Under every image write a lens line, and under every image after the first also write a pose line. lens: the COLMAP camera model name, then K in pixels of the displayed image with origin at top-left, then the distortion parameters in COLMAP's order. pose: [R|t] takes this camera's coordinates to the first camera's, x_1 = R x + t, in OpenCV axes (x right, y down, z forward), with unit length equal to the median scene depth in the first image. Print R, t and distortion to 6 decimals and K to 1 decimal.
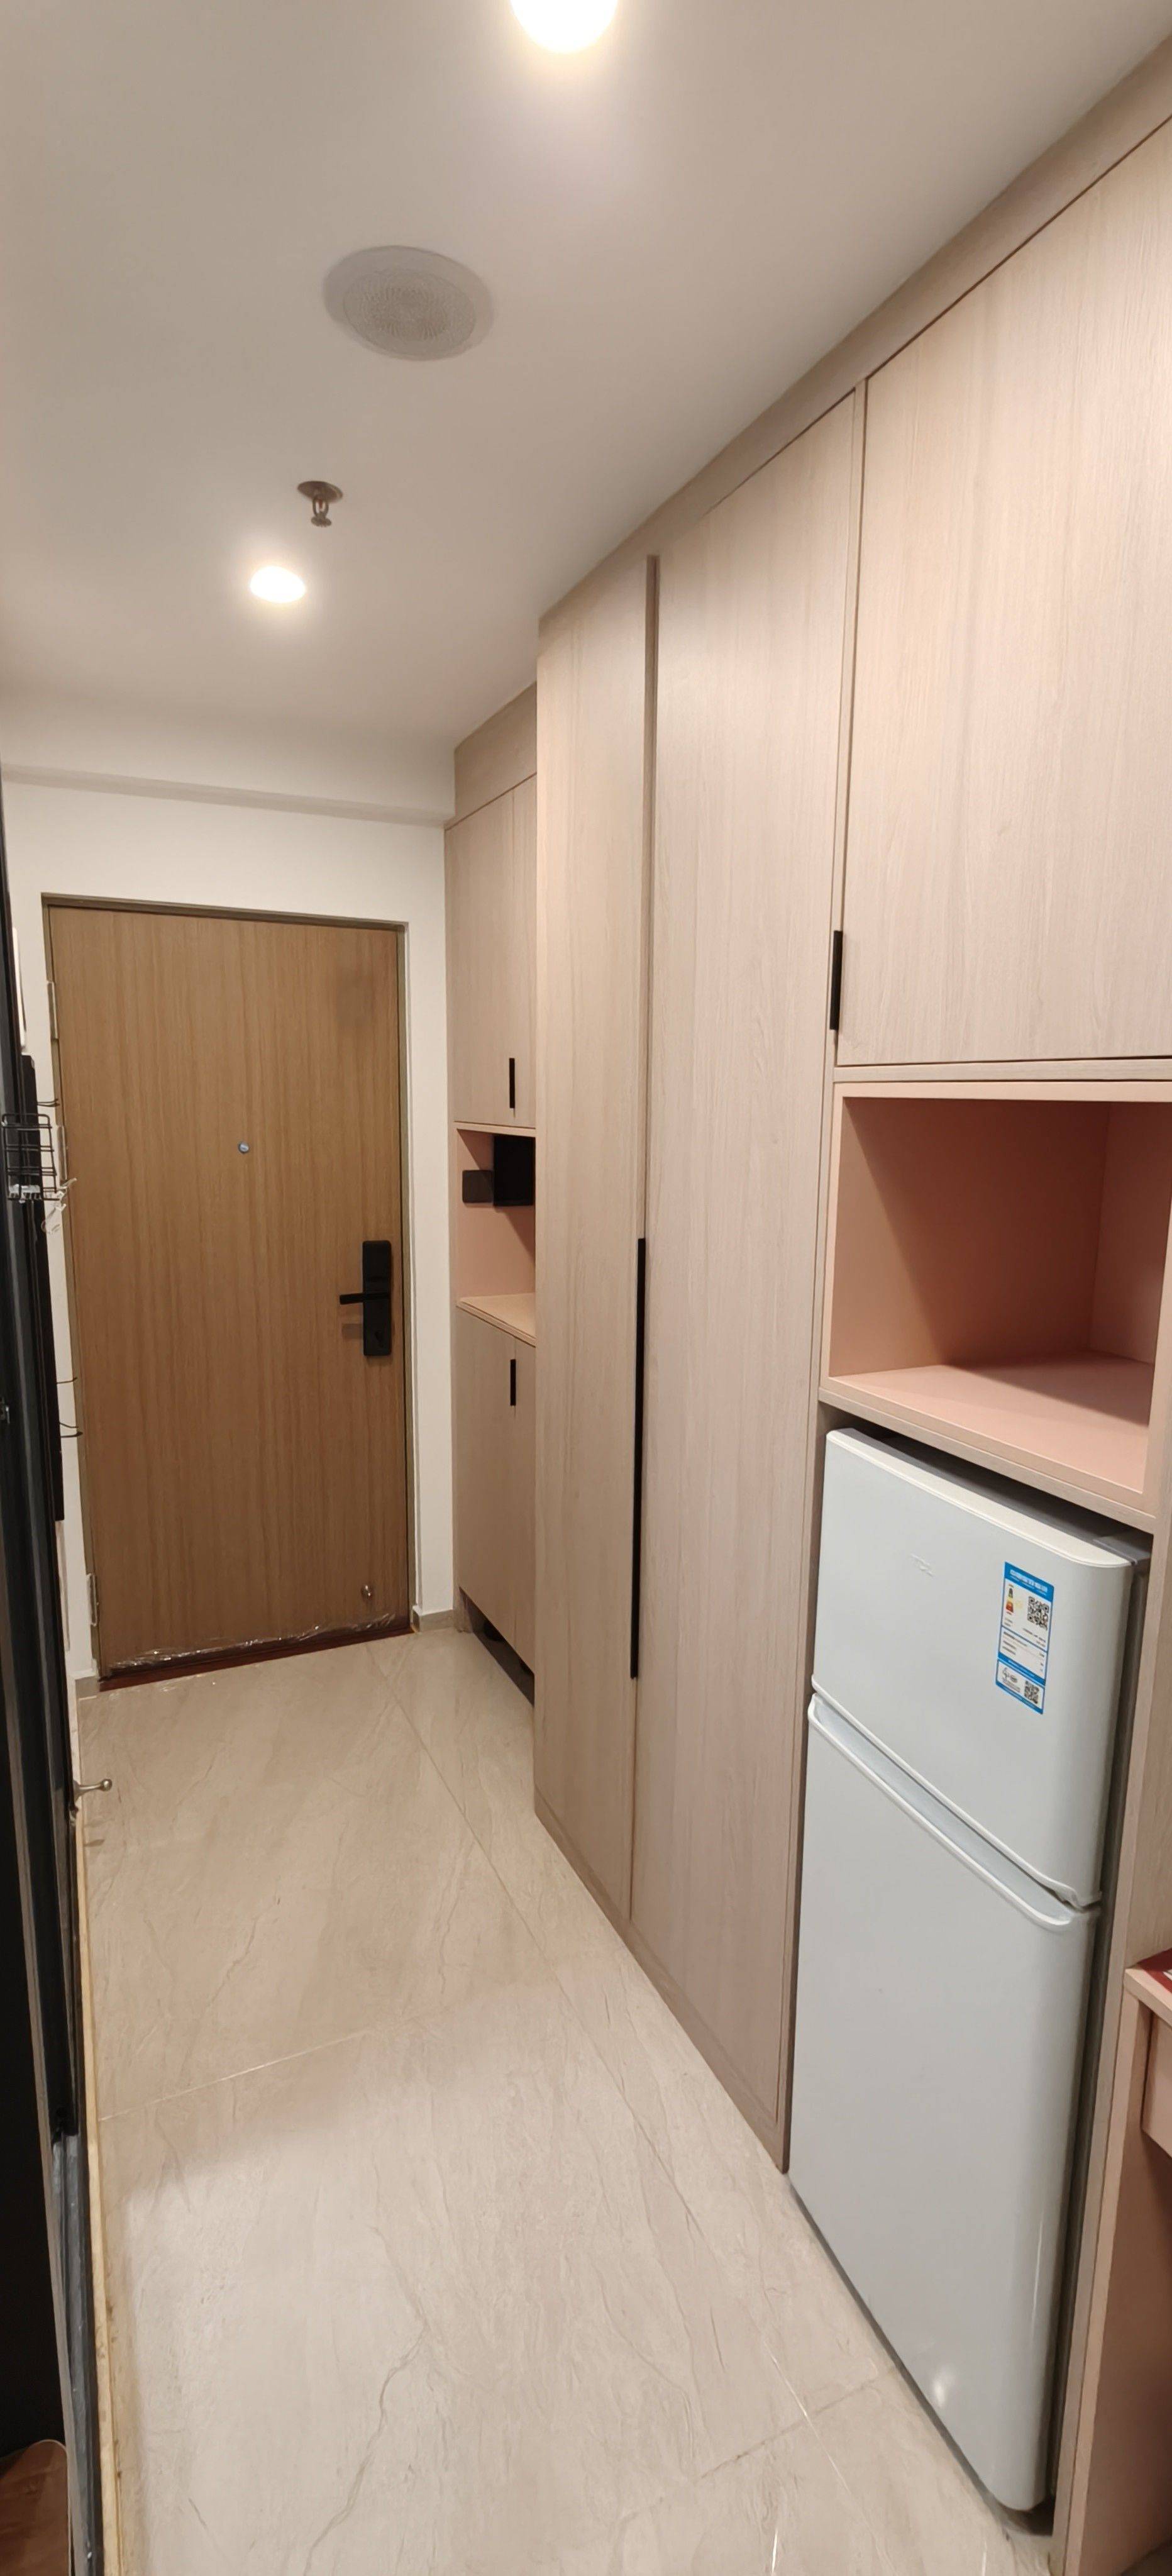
lens RADIAL K [[1159.1, 0, 586.0], [0, 1159.1, 1288.0], [0, 0, 1]] dist [0.000099, 0.000284]
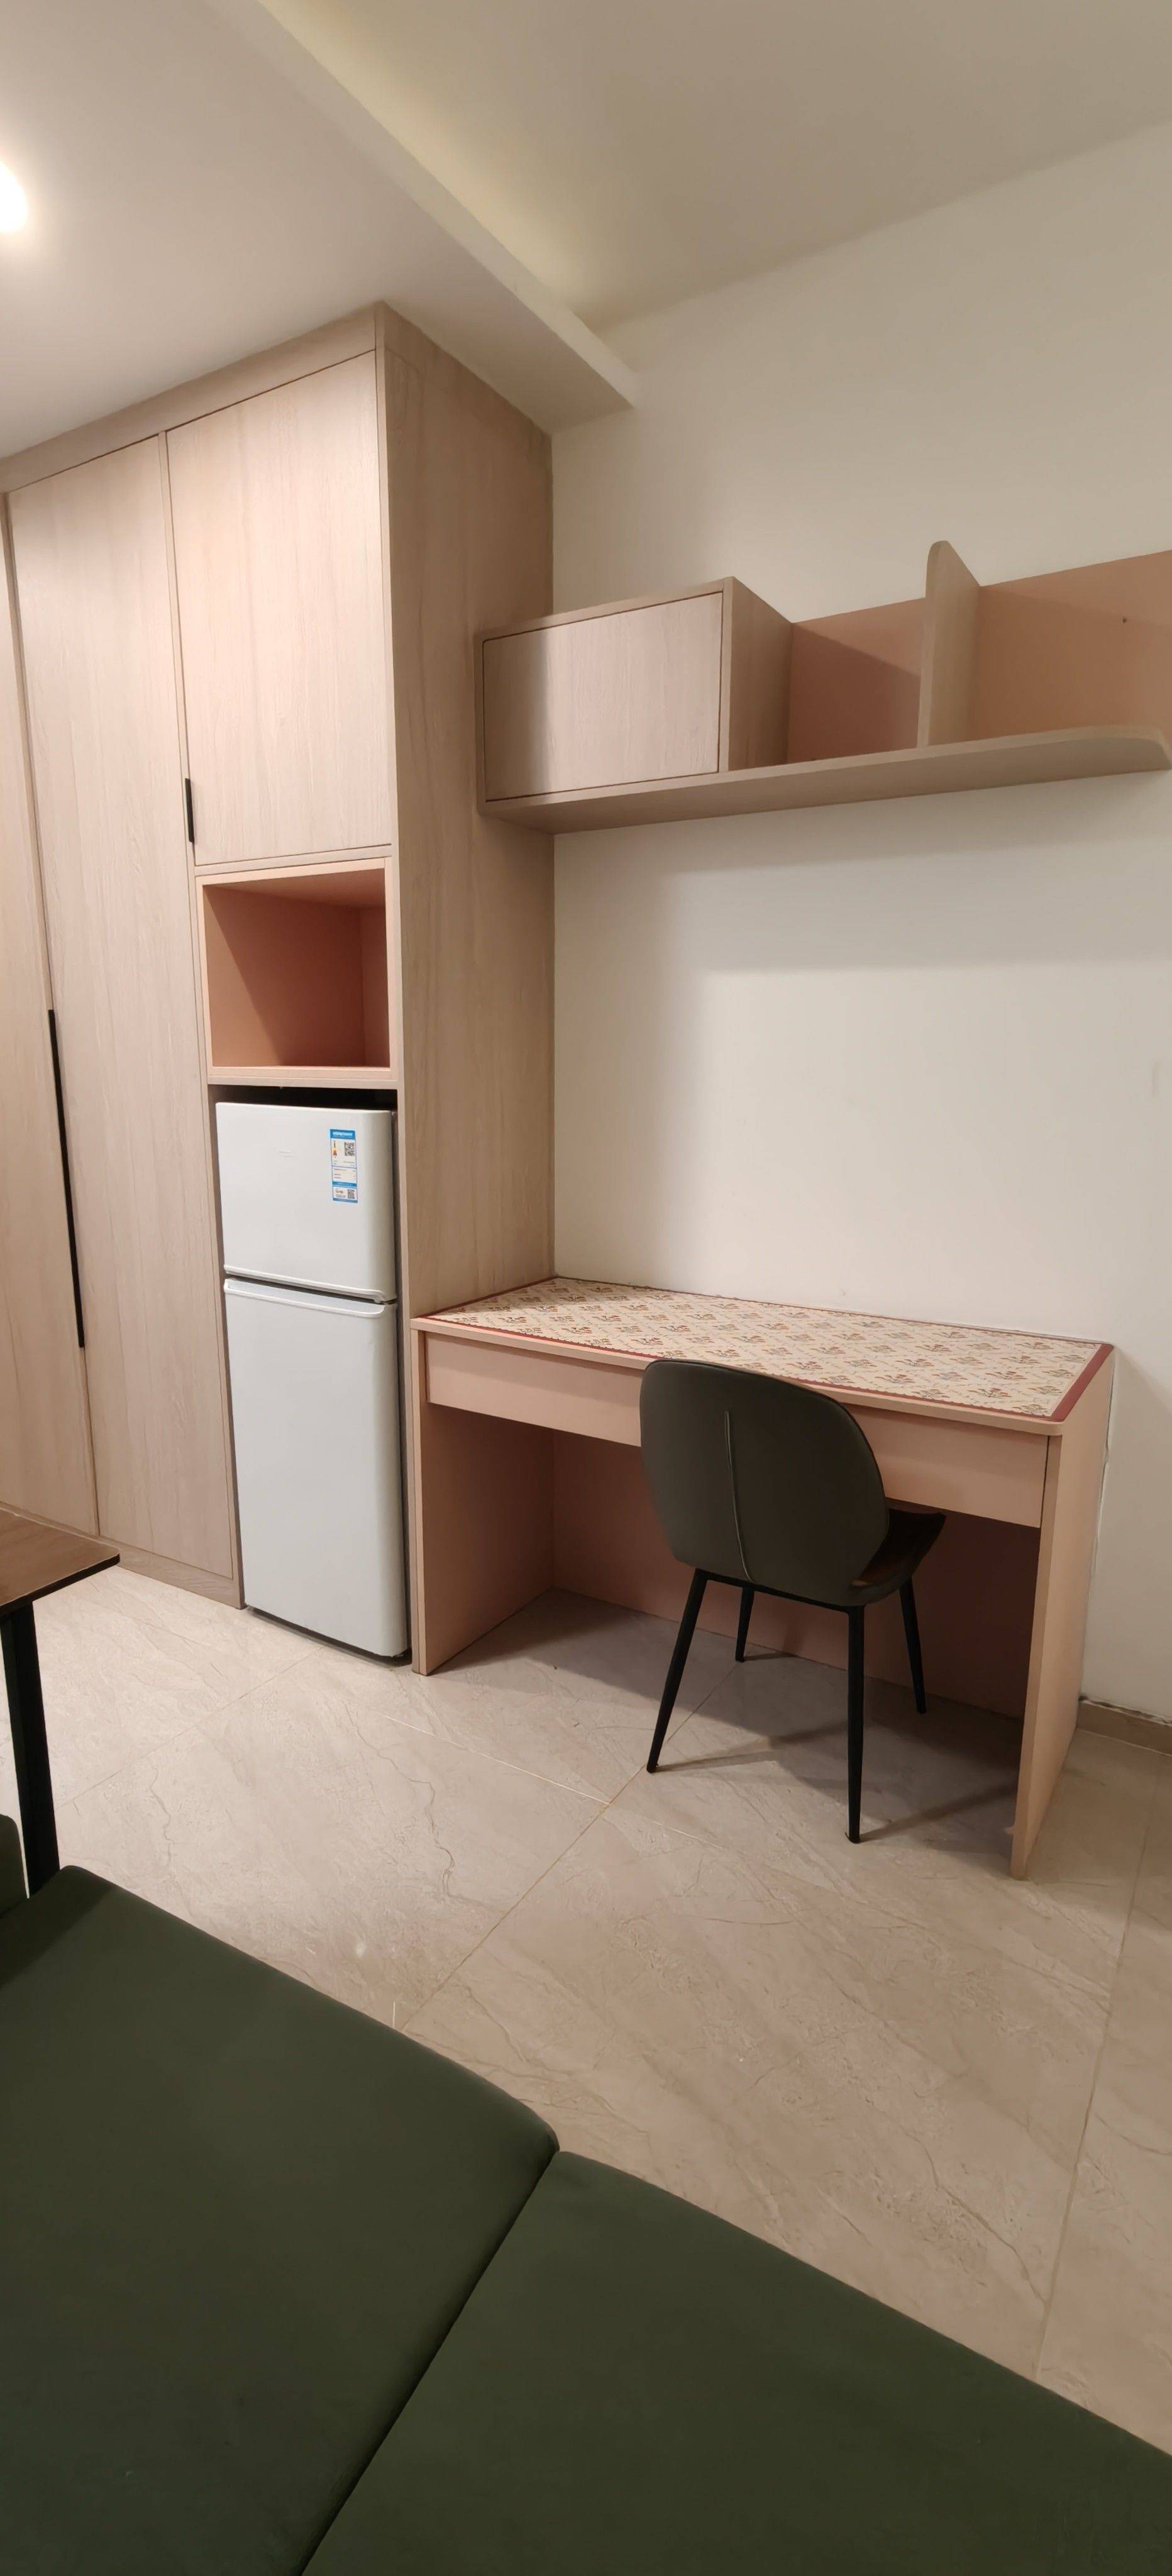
lens RADIAL K [[1159.1, 0, 586.0], [0, 1159.1, 1288.0], [0, 0, 1]] dist [0.000099, 0.000284]
pose [[0.831405, -0.125588, 0.541289, -0.283017], [0.098552, 0.992008, 0.078789, 0.322697], [-0.546858, -0.012160, 0.837137, -0.663167]]
